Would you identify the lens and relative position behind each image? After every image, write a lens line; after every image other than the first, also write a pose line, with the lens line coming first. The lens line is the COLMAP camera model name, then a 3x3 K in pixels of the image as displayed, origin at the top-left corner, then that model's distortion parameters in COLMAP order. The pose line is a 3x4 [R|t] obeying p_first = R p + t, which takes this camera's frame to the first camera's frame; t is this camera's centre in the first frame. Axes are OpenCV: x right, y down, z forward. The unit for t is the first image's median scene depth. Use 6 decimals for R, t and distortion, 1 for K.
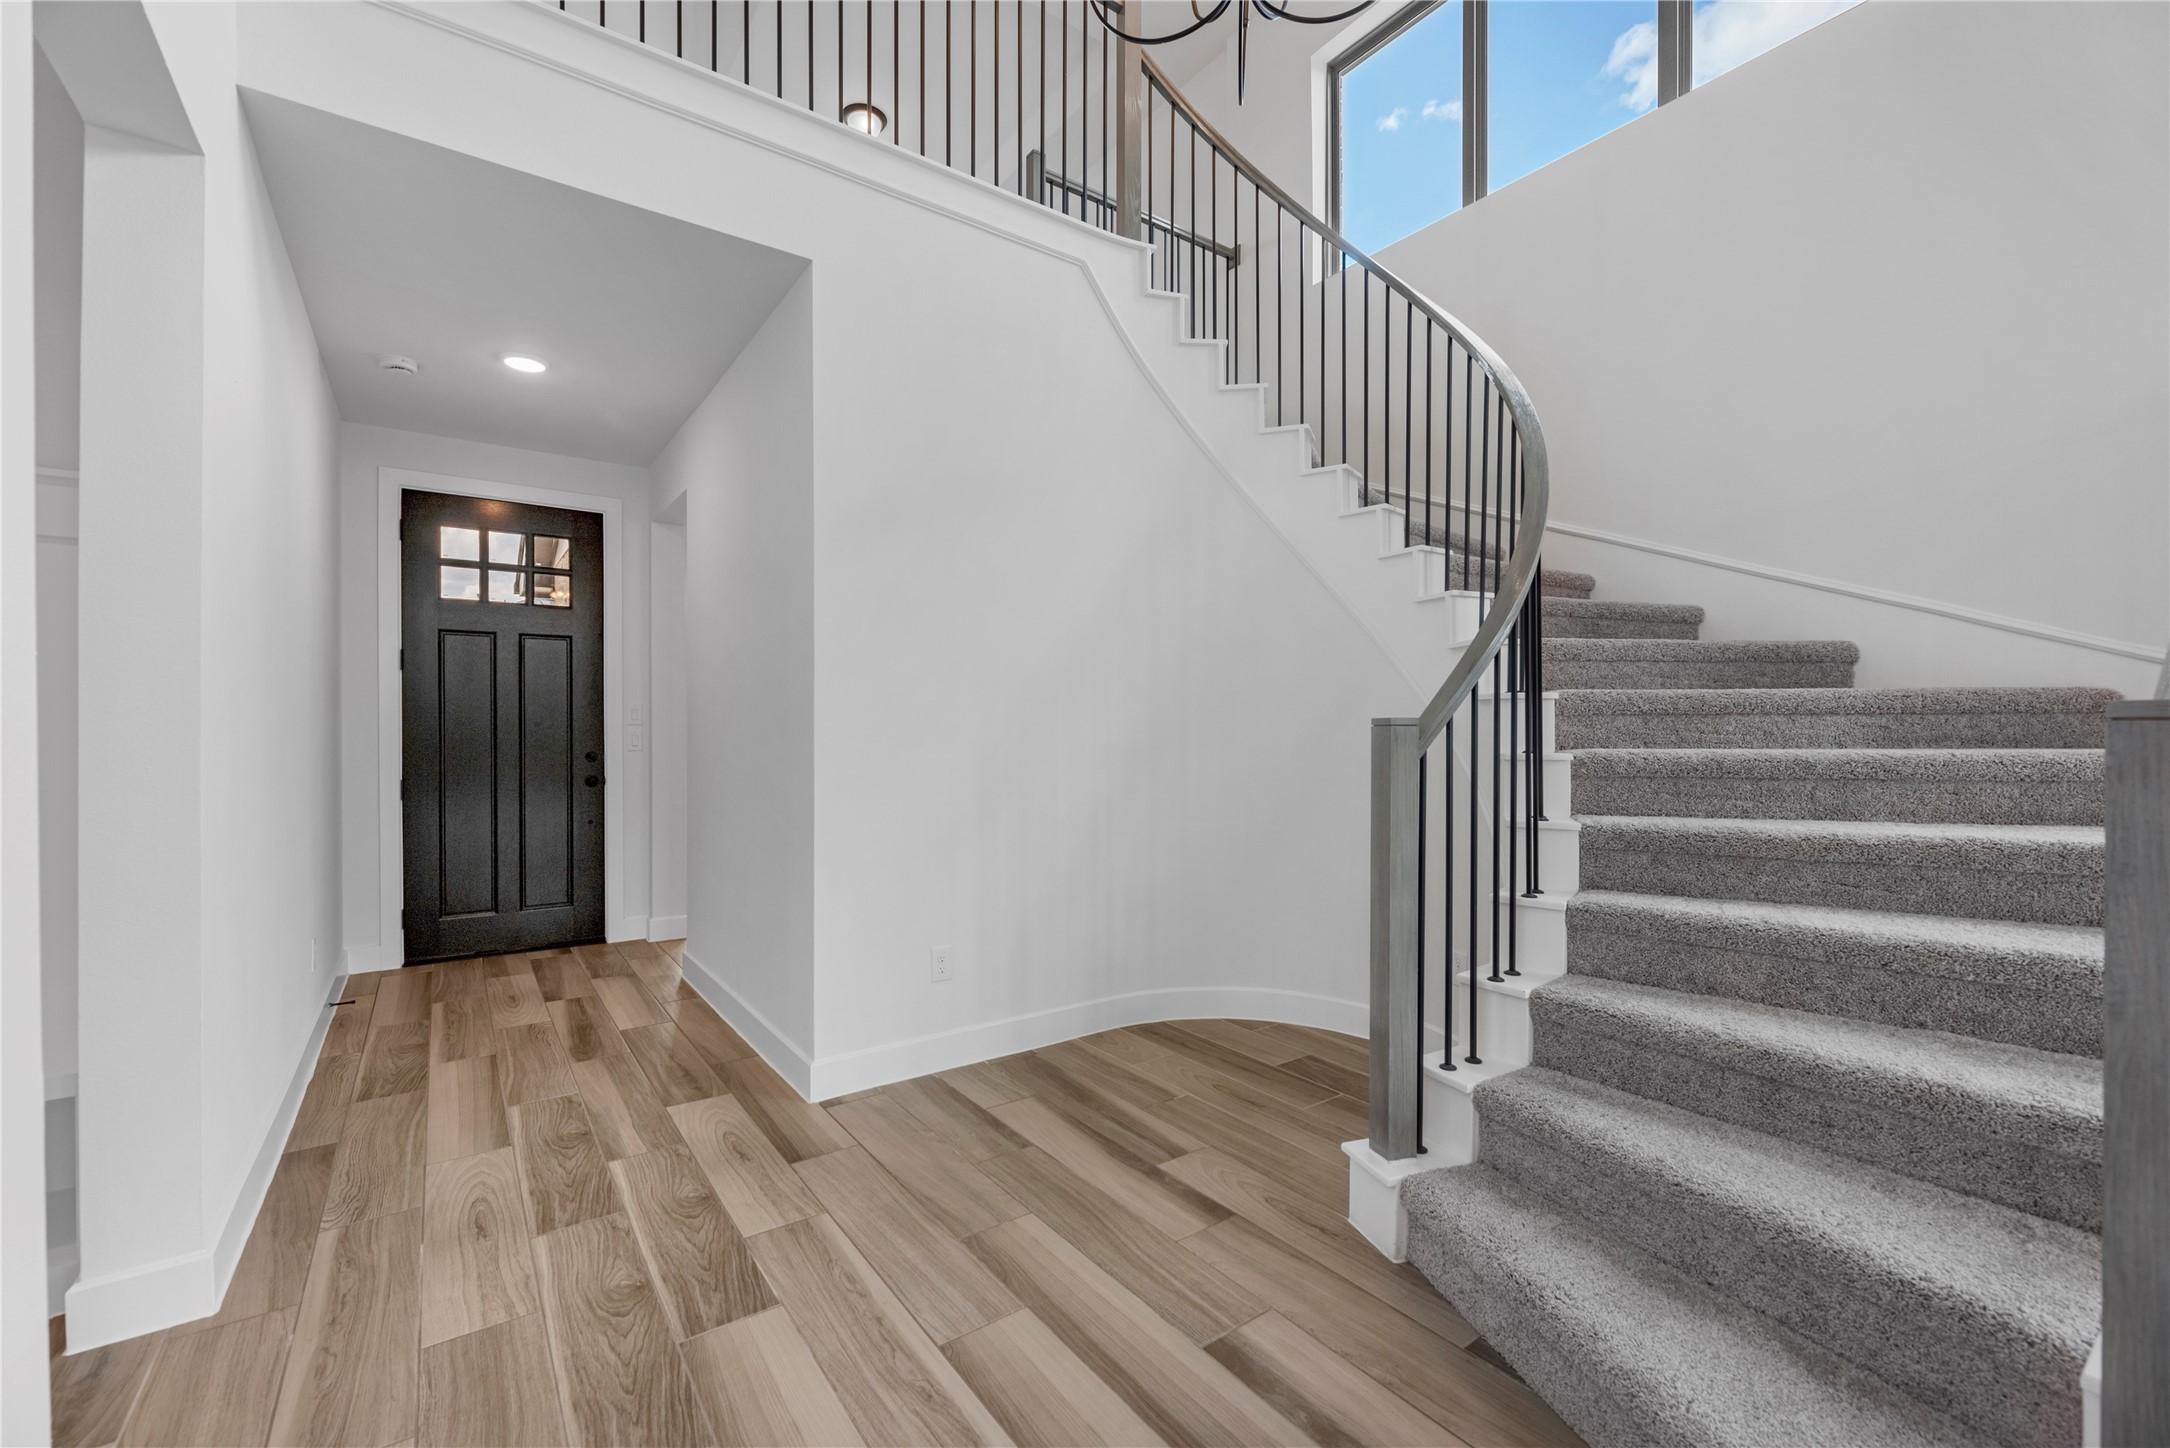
lens RADIAL K [[895.3, 0, 1086.6], [0, 895.3, 740.7], [0, 0, 1]] dist [-0.002042, 0.000331]
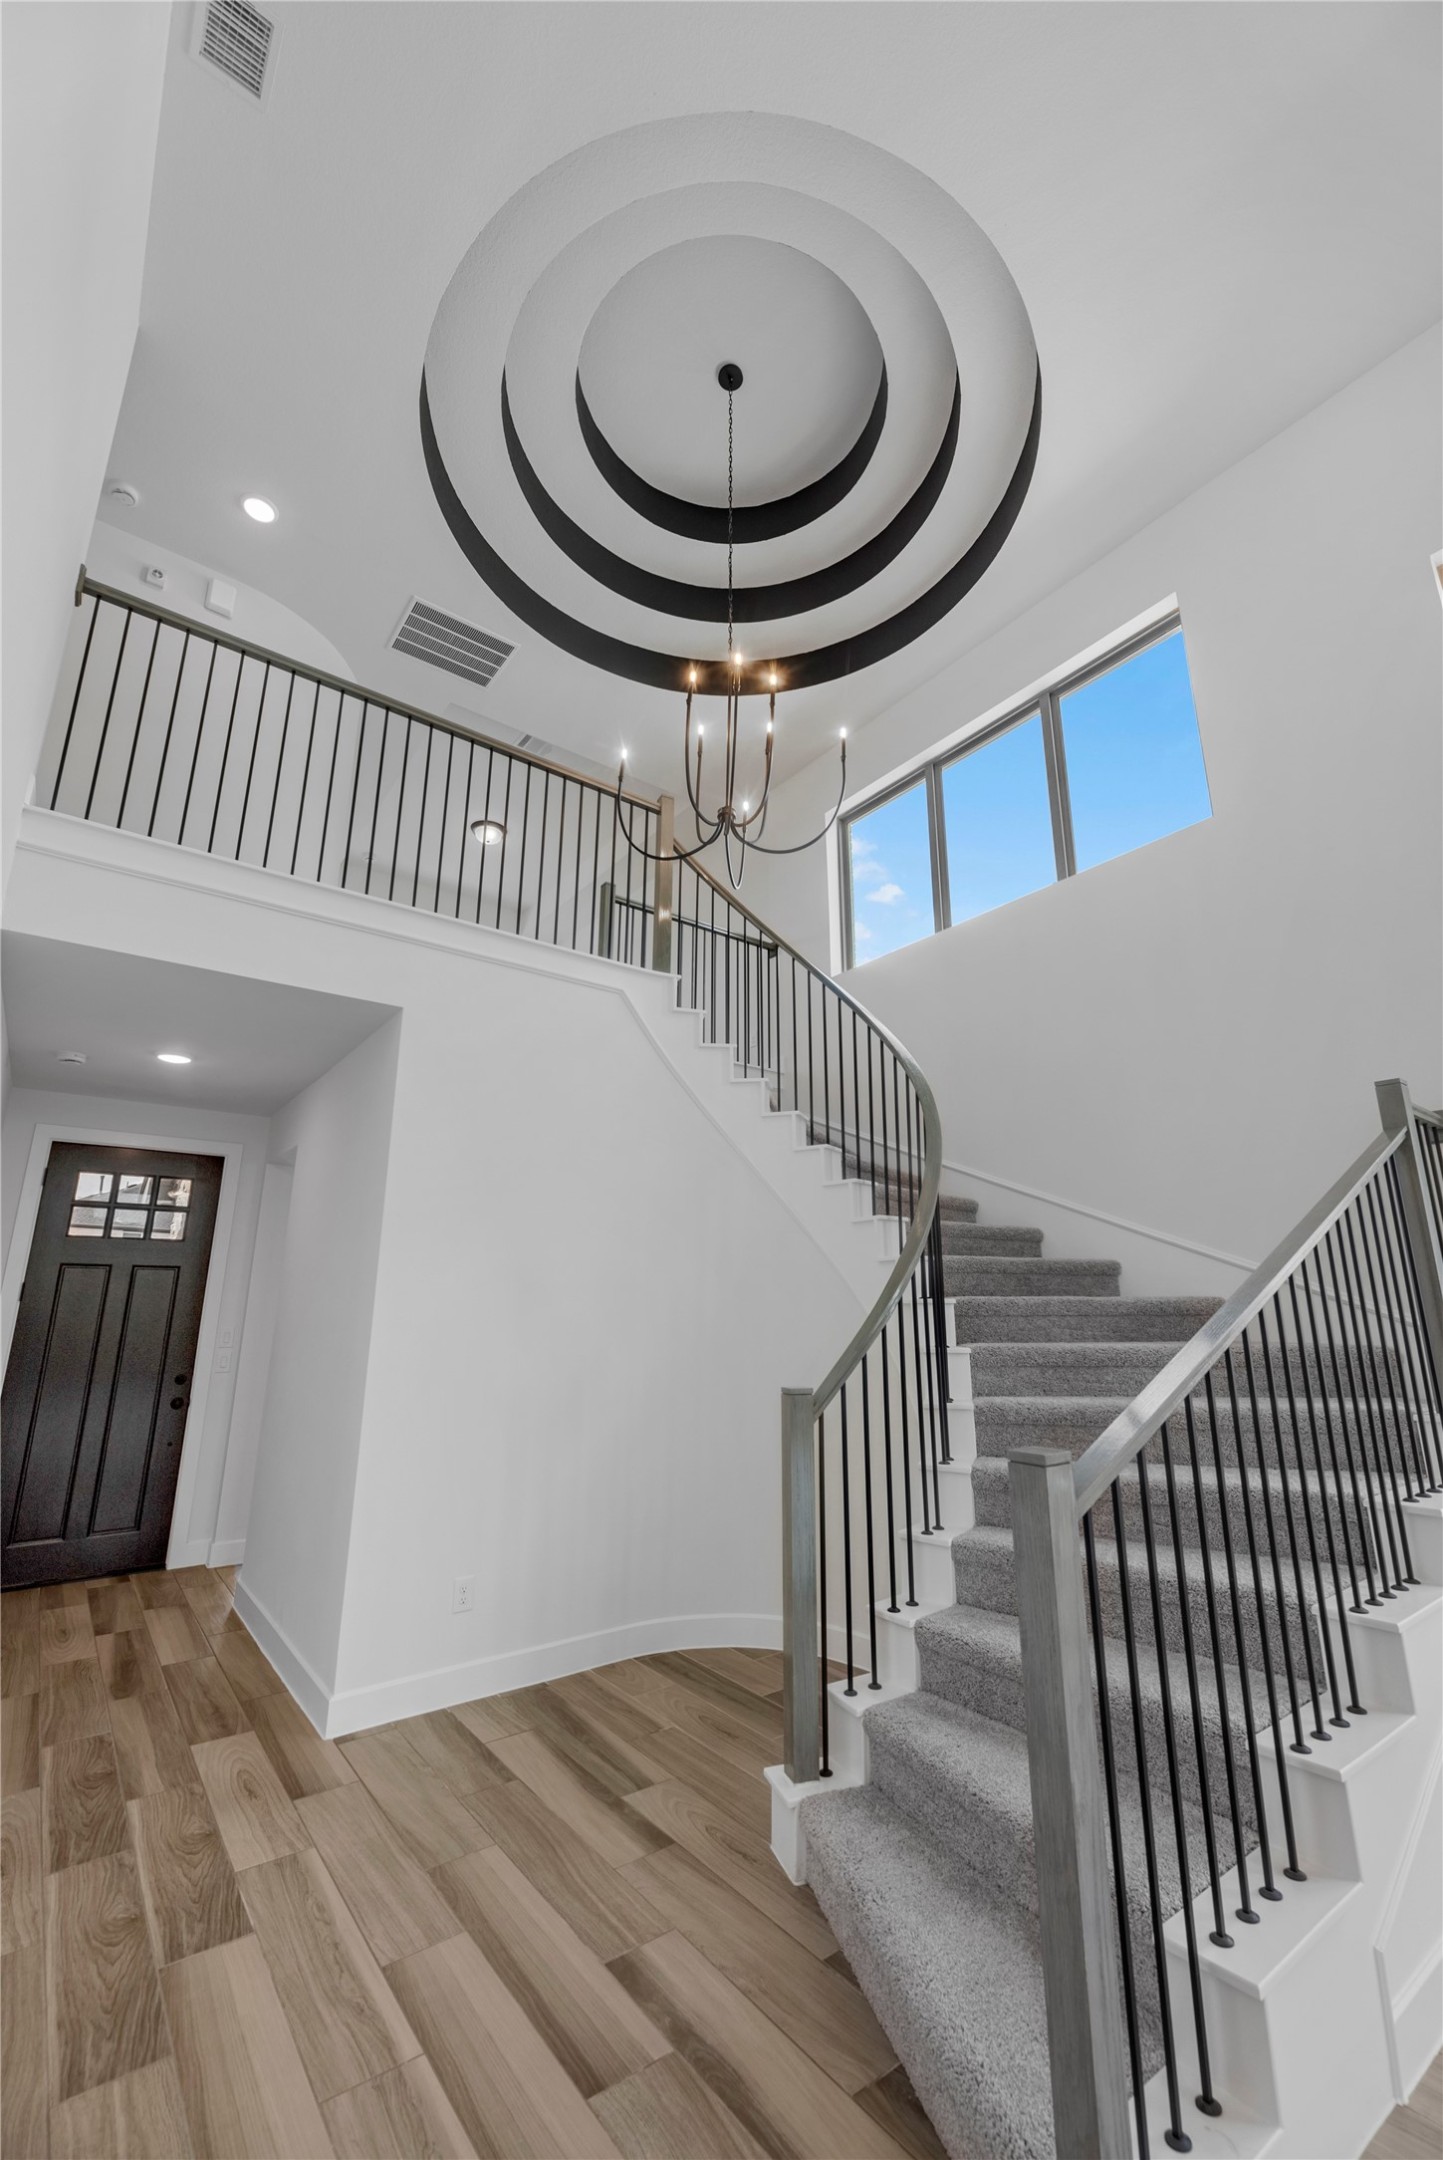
lens RADIAL K [[891.2, 0, 734.8], [0, 891.2, 1075.4], [0, 0, 1]] dist [-0.002042, 0.000331]
pose [[0.999695, 0.004959, 0.024211, 0.199375], [0.001639, 0.964201, -0.265168, -0.108870], [-0.024660, 0.265127, 0.963898, -0.340054]]
